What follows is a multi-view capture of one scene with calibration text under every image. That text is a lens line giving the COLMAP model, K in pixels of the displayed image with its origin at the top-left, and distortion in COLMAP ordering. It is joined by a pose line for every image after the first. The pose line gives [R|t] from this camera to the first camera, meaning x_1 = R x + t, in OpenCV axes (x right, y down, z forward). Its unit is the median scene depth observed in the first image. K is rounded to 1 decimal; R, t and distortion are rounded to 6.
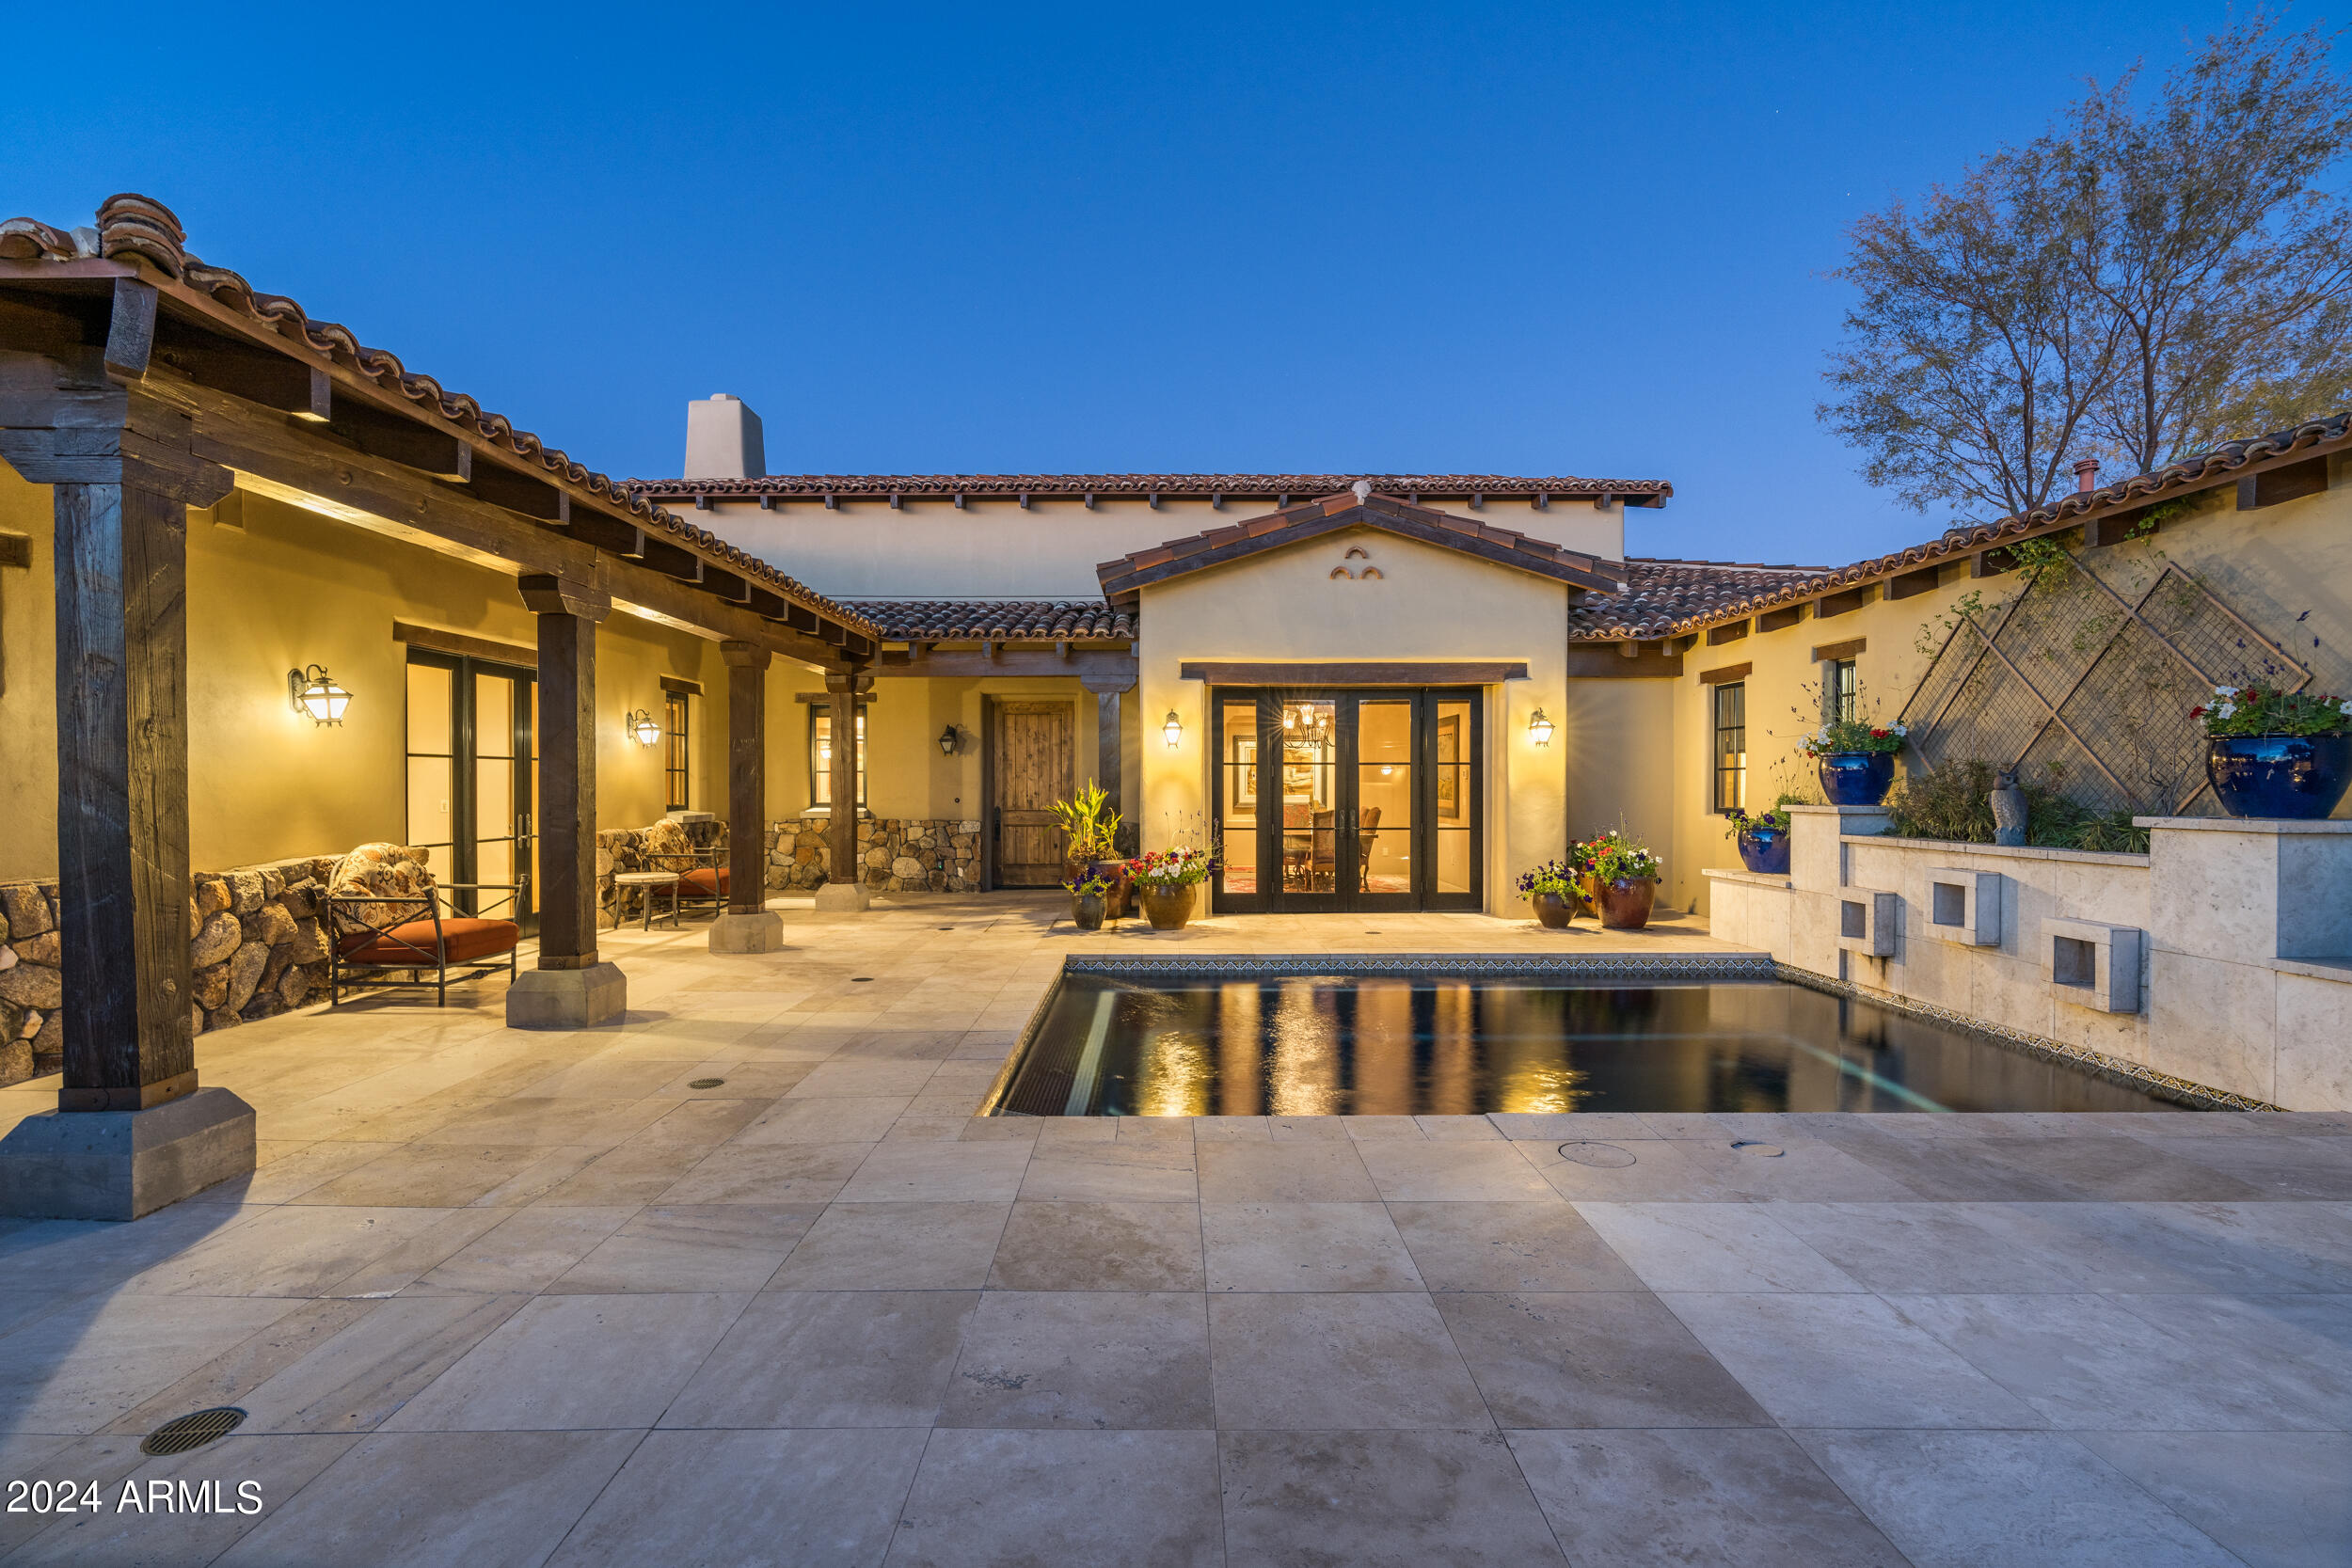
lens RADIAL K [[1067.9, 0, 1159.7], [0, 1067.9, 788.5], [0, 0, 1]] dist [-0.010304, 0.002700]
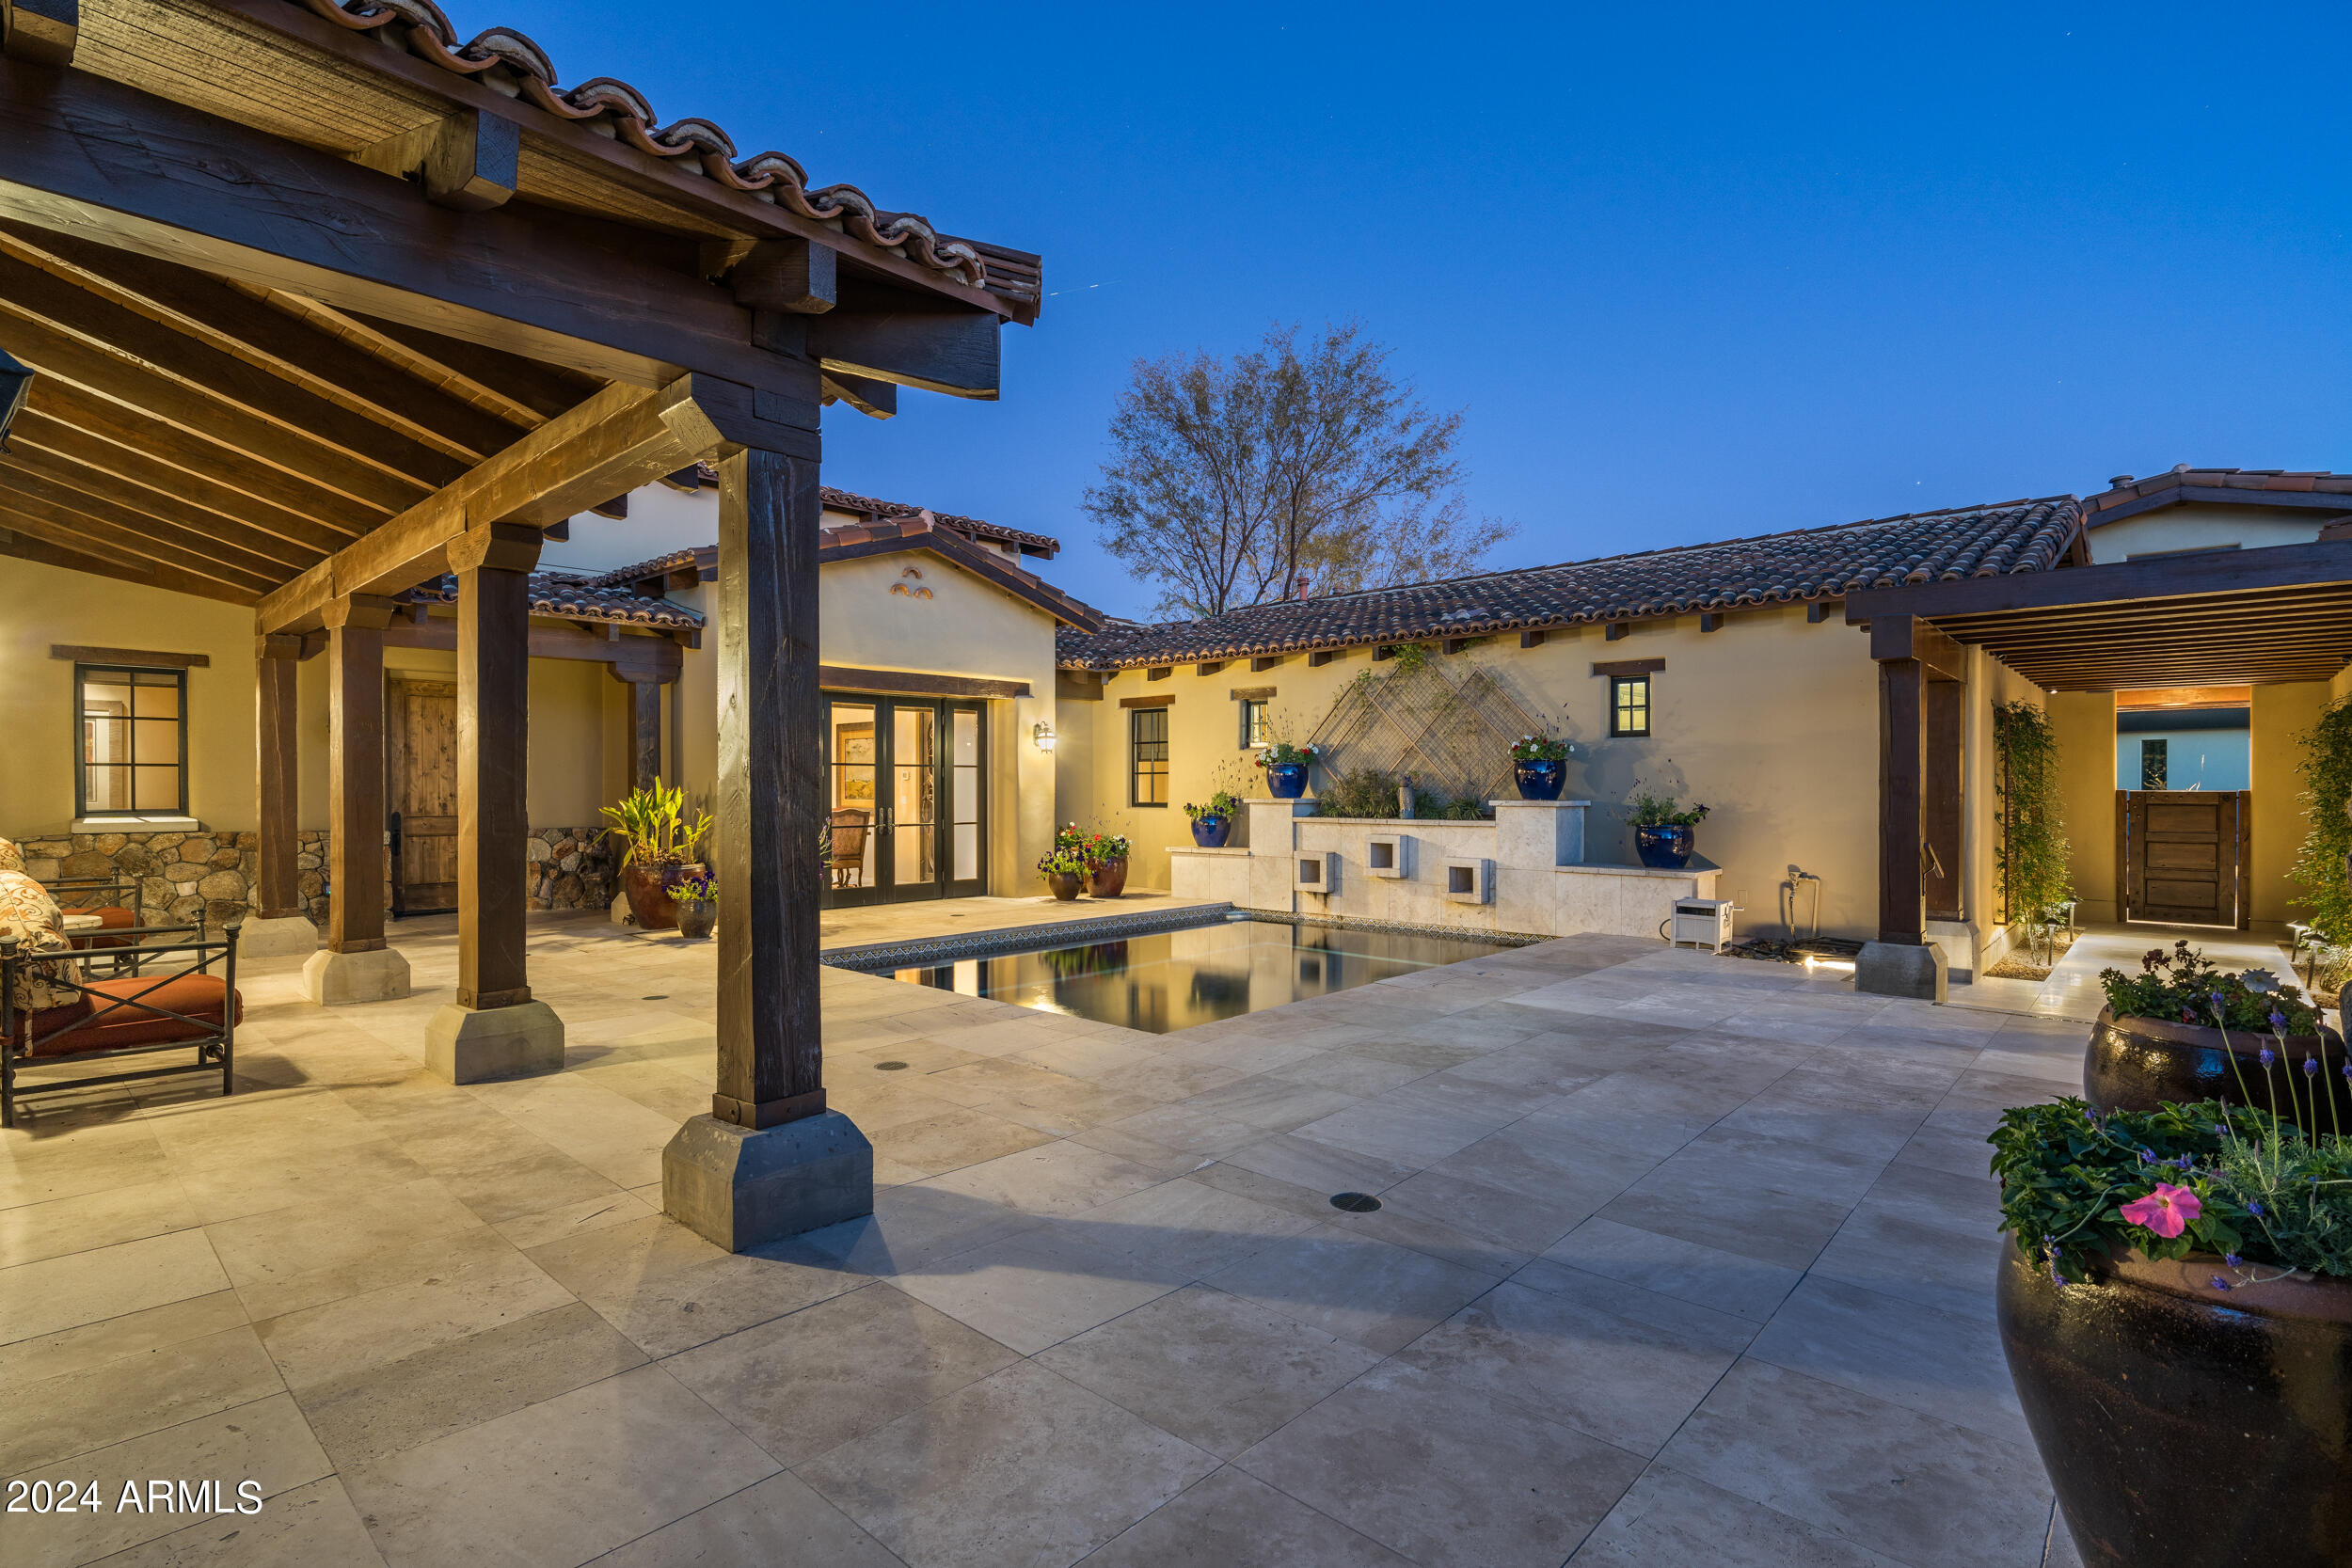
lens RADIAL K [[1132.6, 0, 1180.4], [0, 1132.6, 787.9], [0, 0, 1]] dist [-0.010679, -0.000291]
pose [[0.668175, 0.000138, 0.744004, -0.735797], [0.002947, 0.999992, -0.002832, 0.005767], [-0.743998, 0.004085, 0.668169, 0.033654]]
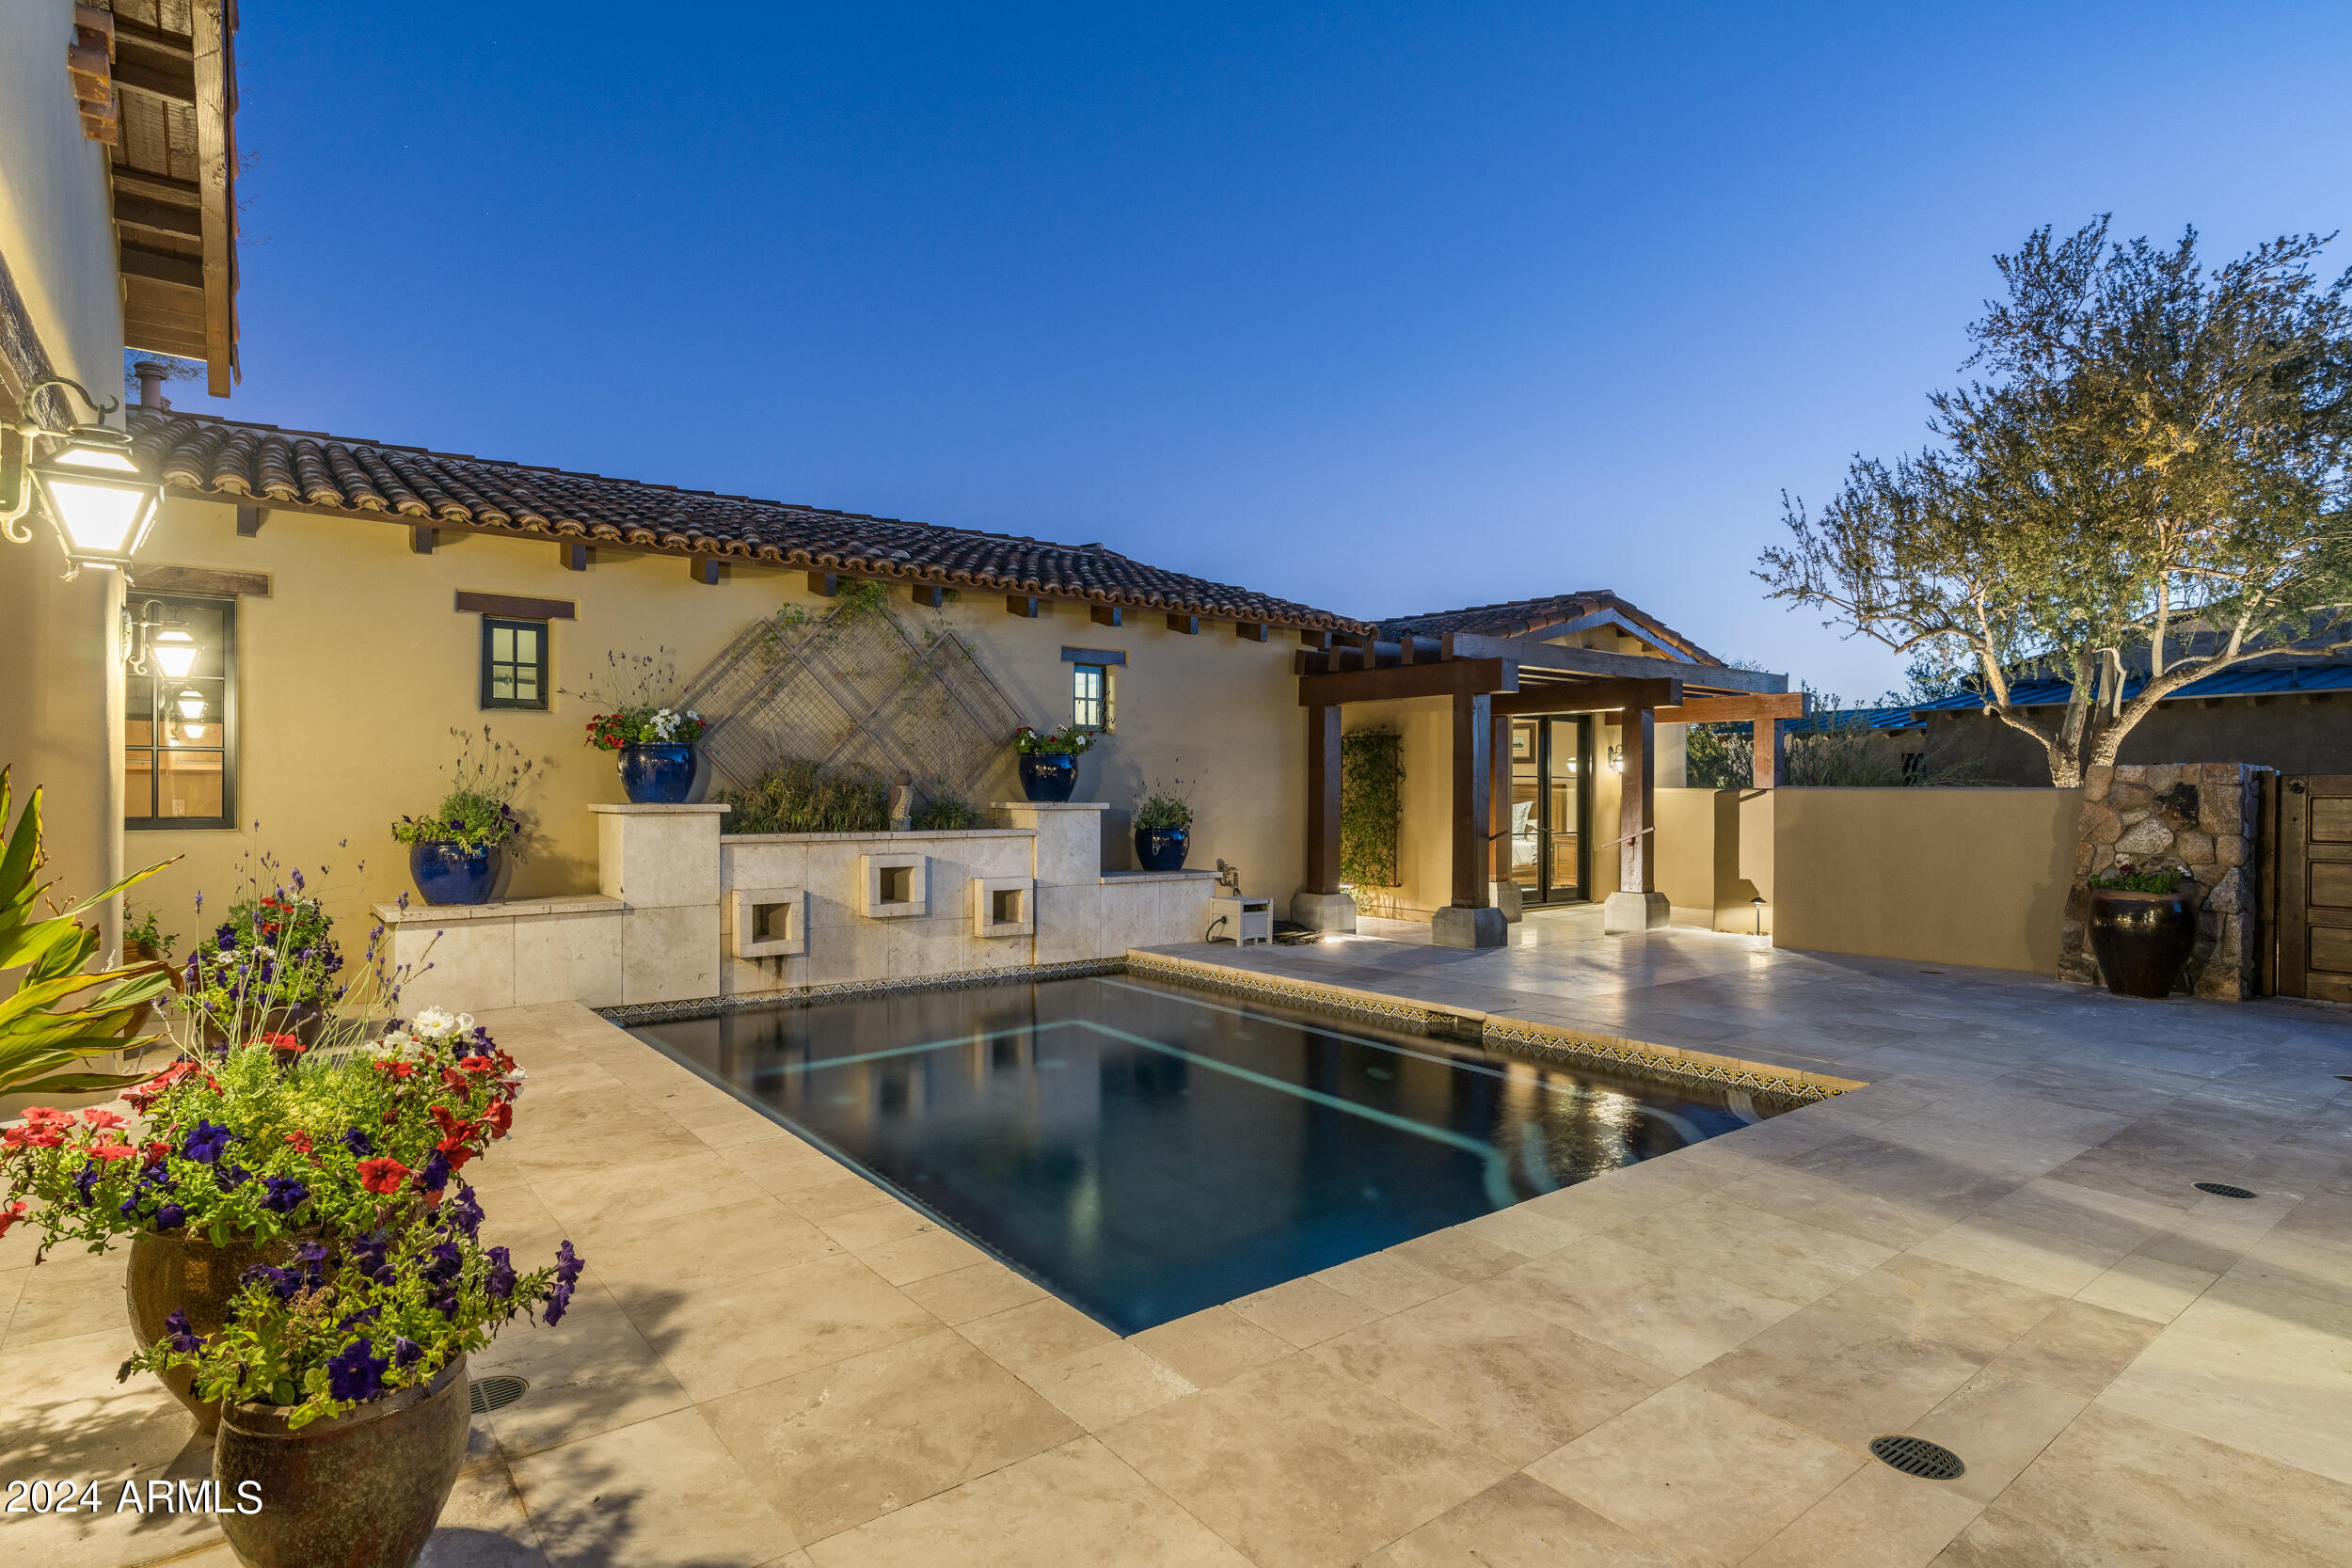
lens RADIAL K [[1201.8, 0, 1177.5], [0, 1201.8, 788.5], [0, 0, 1]] dist [-0.002247, -0.000021]
pose [[-0.619688, -0.003752, 0.784840, -0.431618], [-0.002202, 0.999993, 0.003042, -0.000214], [-0.784845, 0.000158, -0.619692, 1.432403]]
